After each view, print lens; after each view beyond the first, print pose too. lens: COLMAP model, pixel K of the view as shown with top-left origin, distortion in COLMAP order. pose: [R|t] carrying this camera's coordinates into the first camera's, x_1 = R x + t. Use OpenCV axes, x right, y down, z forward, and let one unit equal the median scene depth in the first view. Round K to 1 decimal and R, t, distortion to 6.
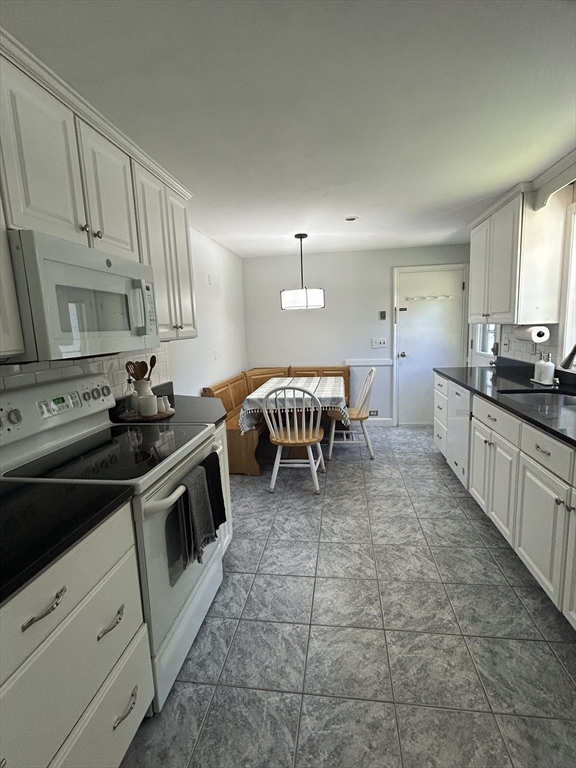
lens RADIAL K [[378.1, 0, 288.1], [0, 378.1, 384.0], [0, 0, 1]] dist [-0.017411, 0.002724]
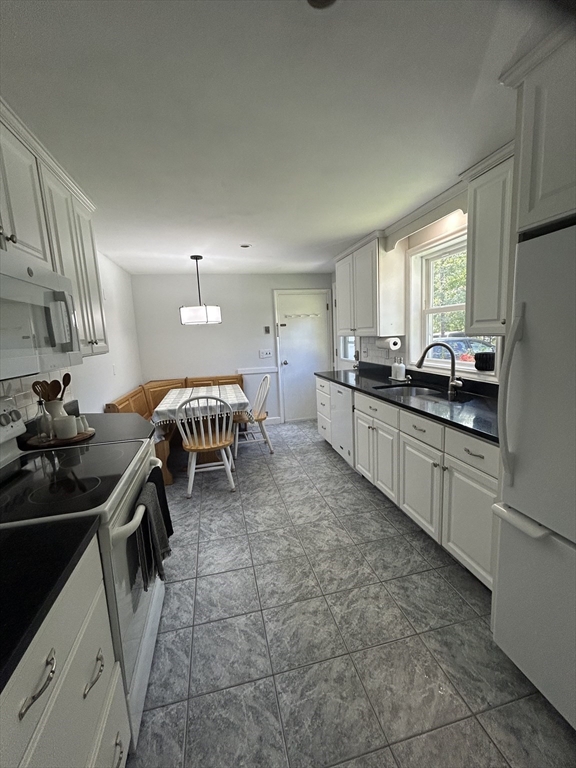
lens RADIAL K [[331.6, 0, 289.4], [0, 331.6, 383.0], [0, 0, 1]] dist [-0.013472, 0.001353]
pose [[0.928645, -0.059335, 0.366194, -0.146610], [0.067176, 0.997703, -0.008693, -0.007361], [-0.364837, 0.032672, 0.930498, 0.042229]]
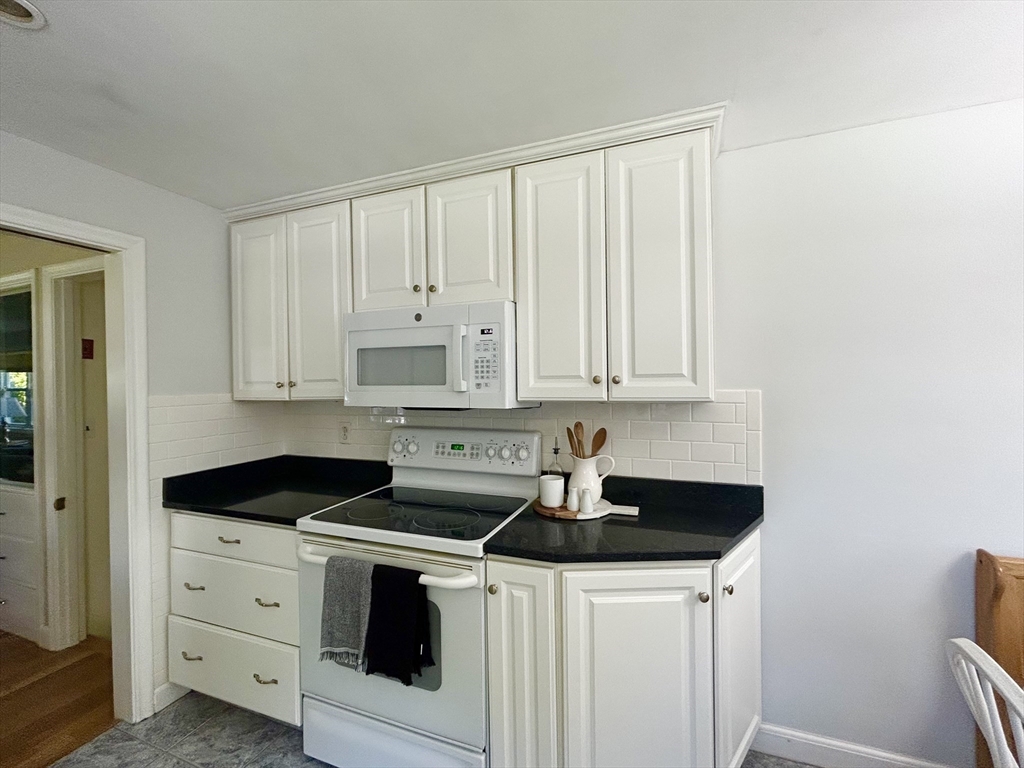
lens RADIAL K [[442.2, 0, 512.3], [0, 442.2, 383.6], [0, 0, 1]] dist [-0.013472, 0.001353]
pose [[-0.220410, 0.042331, -0.974488, 0.436042], [-0.133439, 0.988356, 0.073114, -0.189508], [0.966237, 0.146150, -0.212195, 1.076458]]
